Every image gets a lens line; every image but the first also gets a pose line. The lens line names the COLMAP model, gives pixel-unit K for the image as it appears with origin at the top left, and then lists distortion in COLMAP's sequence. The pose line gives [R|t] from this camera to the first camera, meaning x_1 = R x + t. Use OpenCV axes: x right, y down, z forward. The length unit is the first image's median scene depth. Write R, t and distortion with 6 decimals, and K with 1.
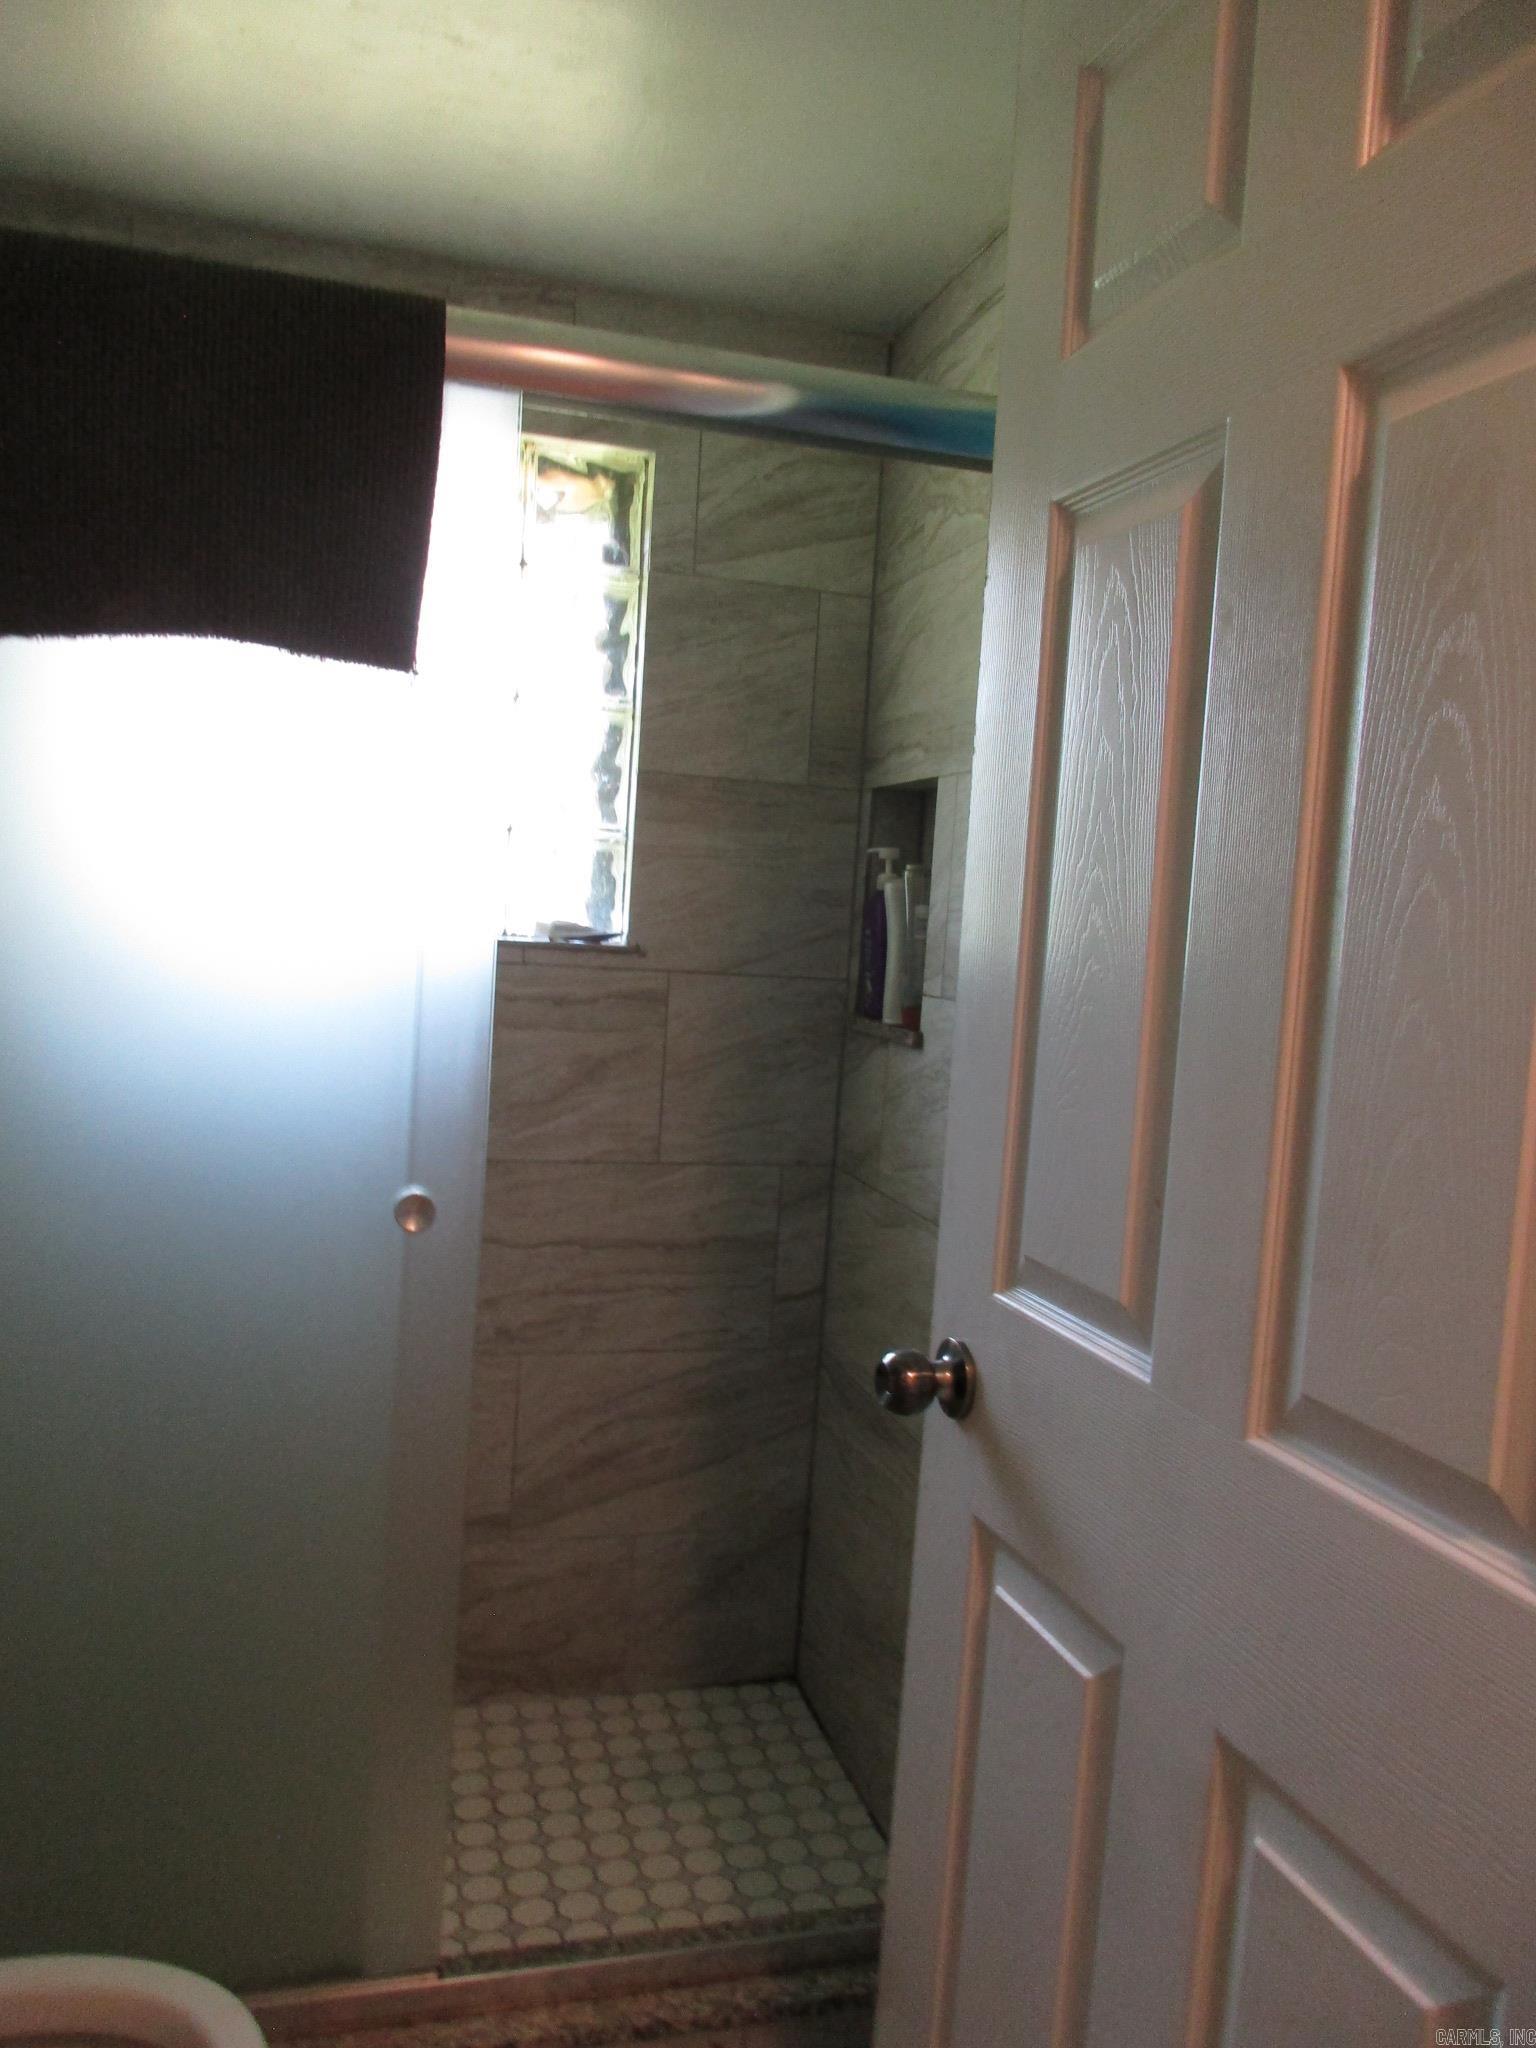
lens RADIAL K [[1524.6, 0, 806.9], [0, 1524.6, 1063.8], [0, 0, 1]] dist [-0.043176, 0.053680]
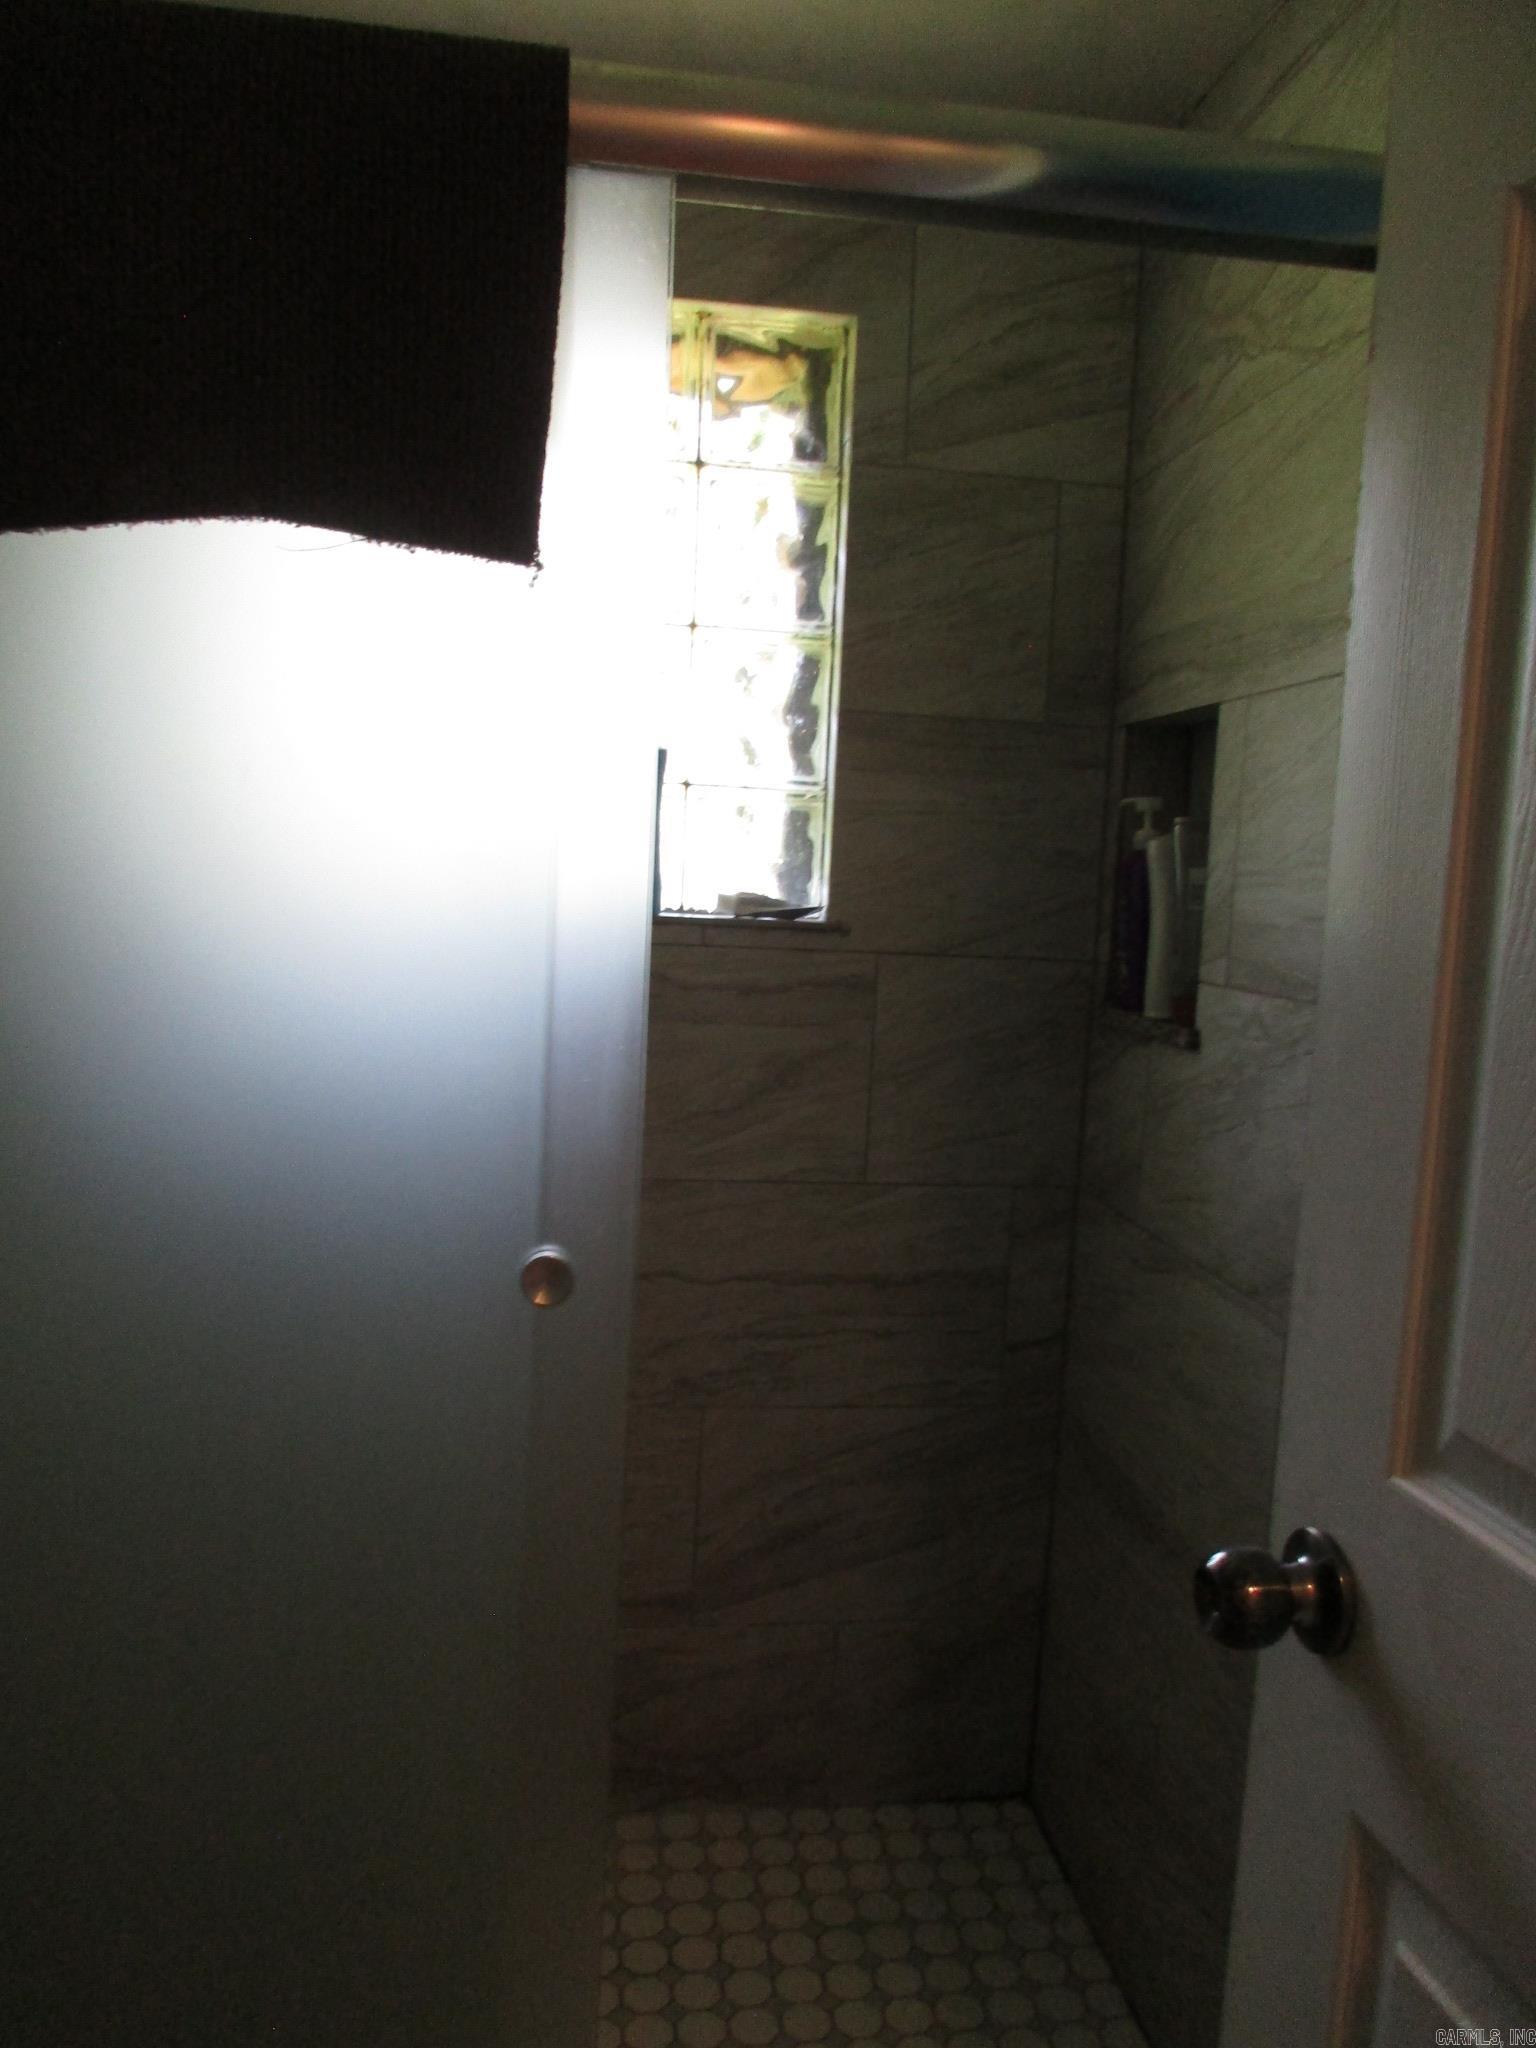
lens RADIAL K [[1524.6, 0, 806.9], [0, 1524.6, 1063.8], [0, 0, 1]] dist [-0.043176, 0.053680]
pose [[0.990800, -0.000978, -0.135333, -0.016864], [0.003779, 0.999784, 0.020441, -0.018118], [0.135284, -0.020765, 0.990589, 0.179528]]
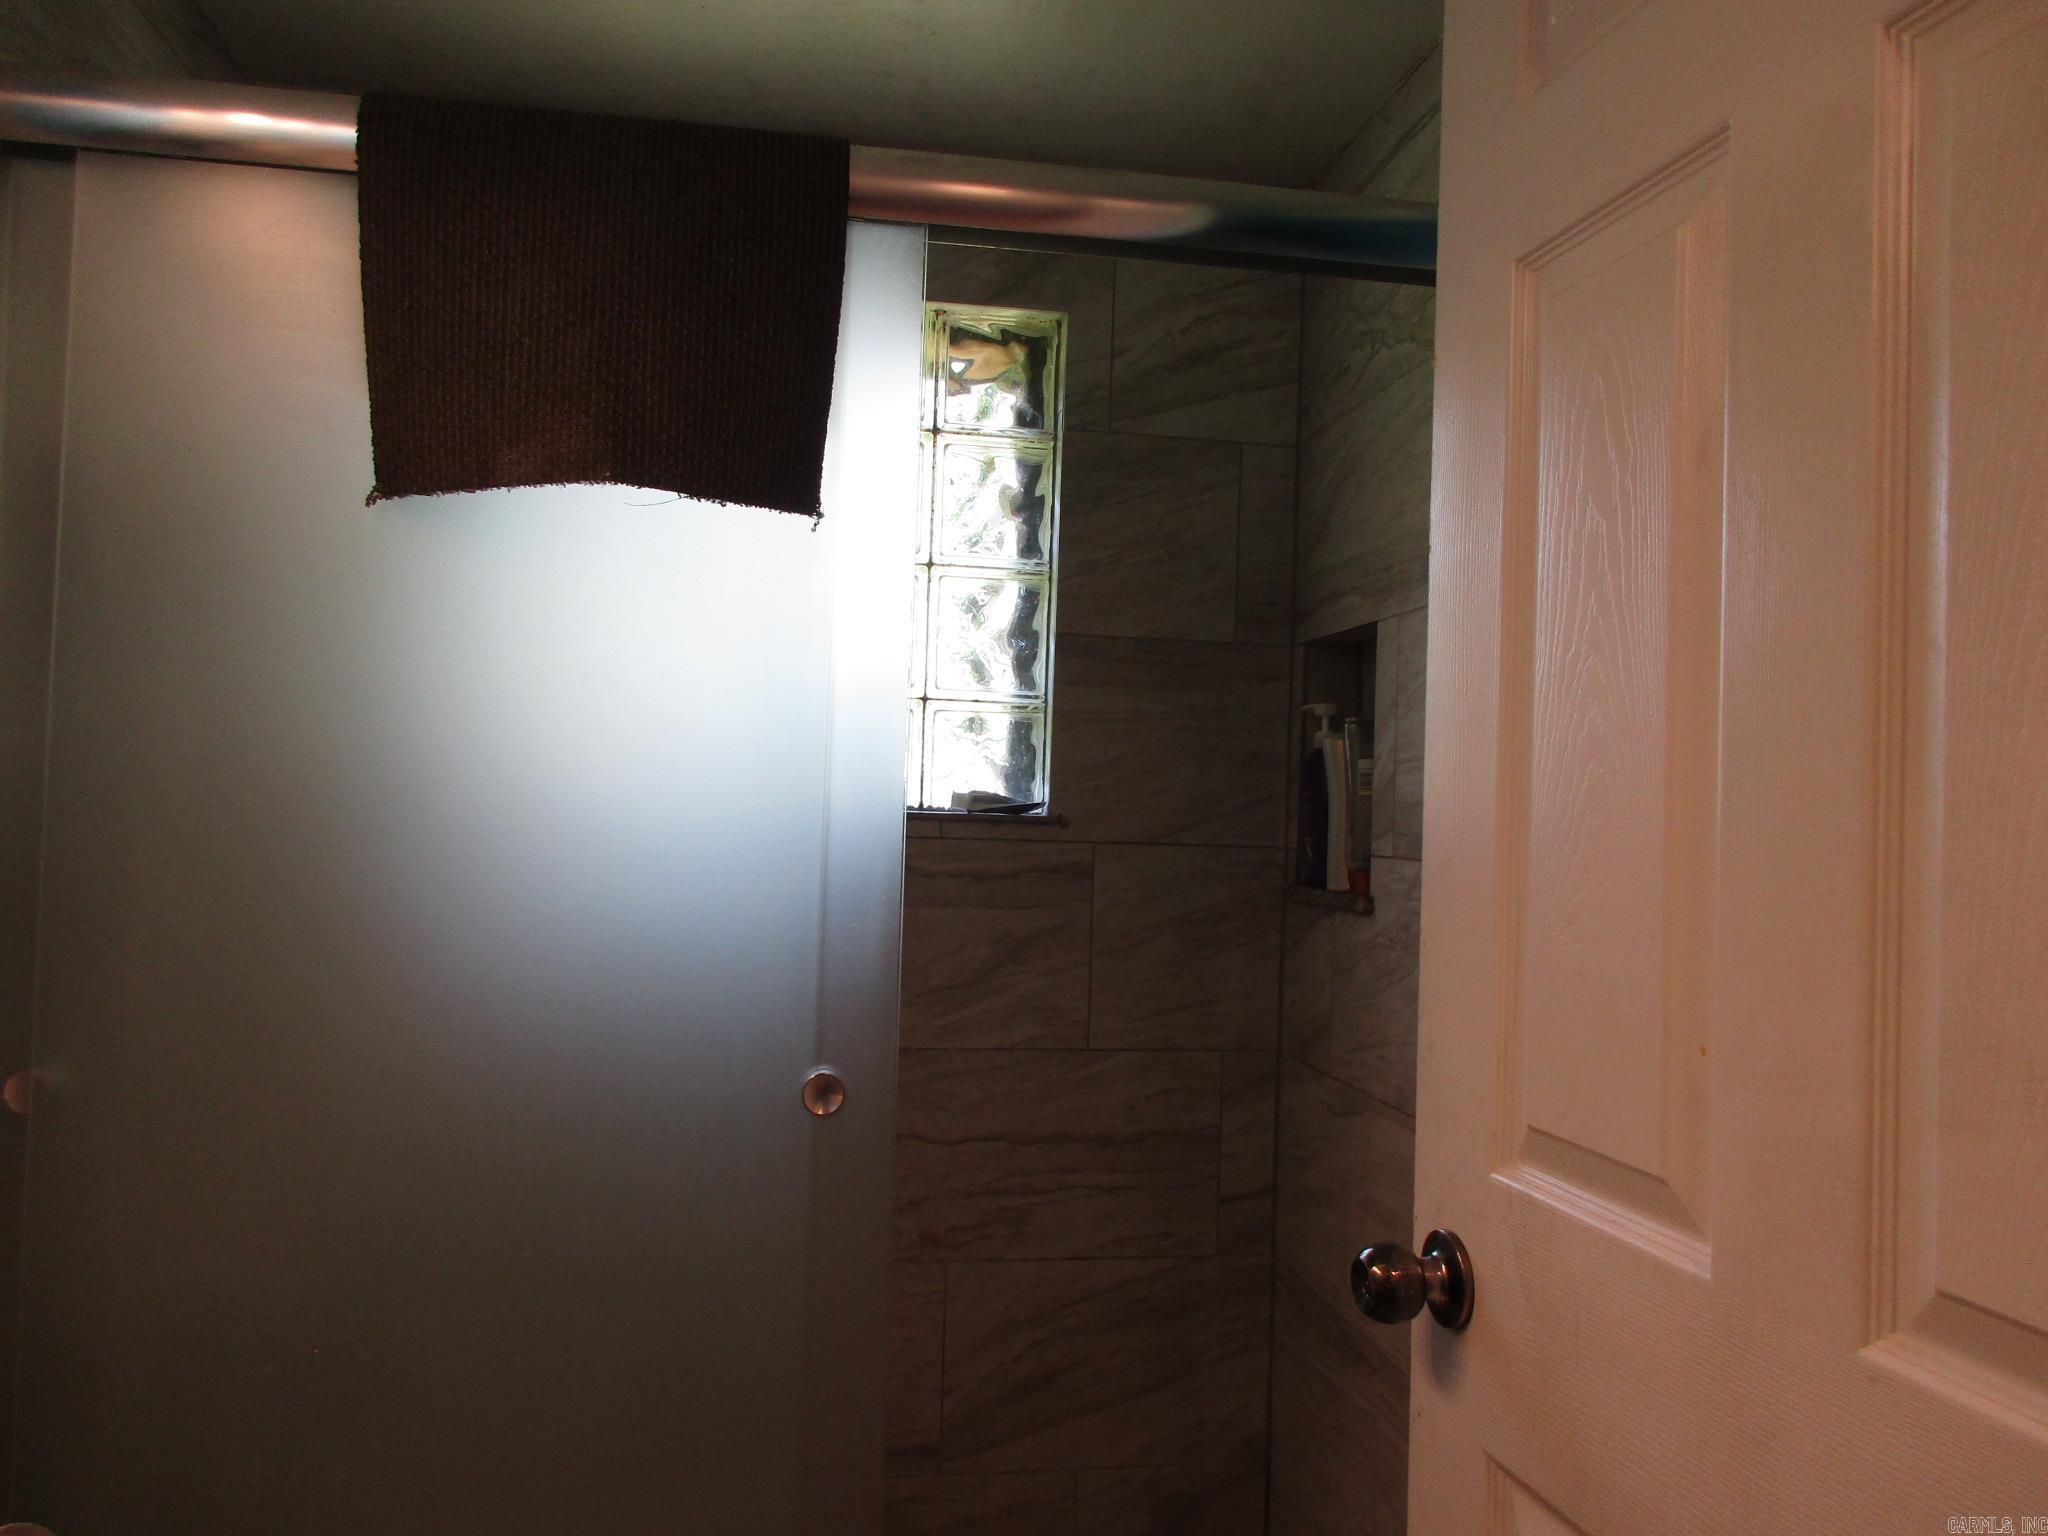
lens RADIAL K [[1541.7, 0, 1067.2], [0, 1541.7, 775.5], [0, 0, 1]] dist [-0.103516, 0.271191]
pose [[0.993870, -0.034300, -0.105099, -0.006308], [0.020896, 0.991799, -0.126088, 0.017741], [0.108562, 0.123119, 0.986436, 0.060021]]
